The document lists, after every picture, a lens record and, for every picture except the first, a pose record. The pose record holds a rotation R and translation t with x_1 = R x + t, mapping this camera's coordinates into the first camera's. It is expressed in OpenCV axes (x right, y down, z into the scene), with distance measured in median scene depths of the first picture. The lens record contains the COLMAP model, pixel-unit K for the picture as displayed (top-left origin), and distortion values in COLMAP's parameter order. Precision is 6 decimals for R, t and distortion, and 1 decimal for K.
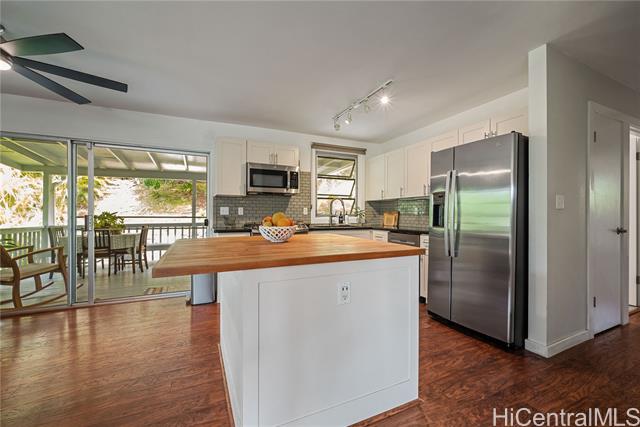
lens RADIAL K [[268.9, 0, 321.1], [0, 268.9, 214.3], [0, 0, 1]] dist [0.000466, 0.000398]
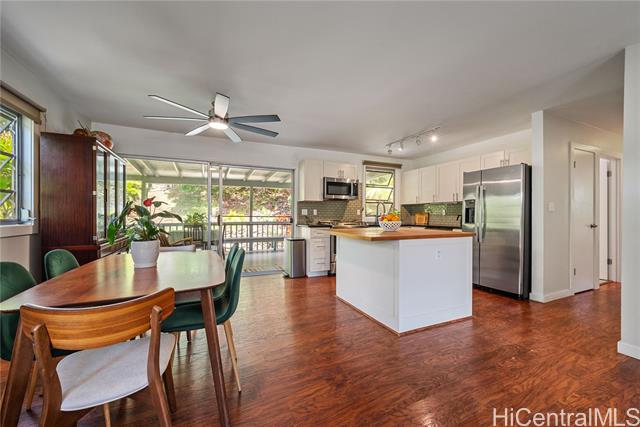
lens RADIAL K [[258.5, 0, 319.4], [0, 258.5, 214.6], [0, 0, 1]] dist [-0.001361, -0.000362]
pose [[0.999867, 0.002372, -0.016120, -0.274090], [-0.002413, 0.999994, -0.002508, 0.003962], [0.016114, 0.002546, 0.999867, -0.325586]]
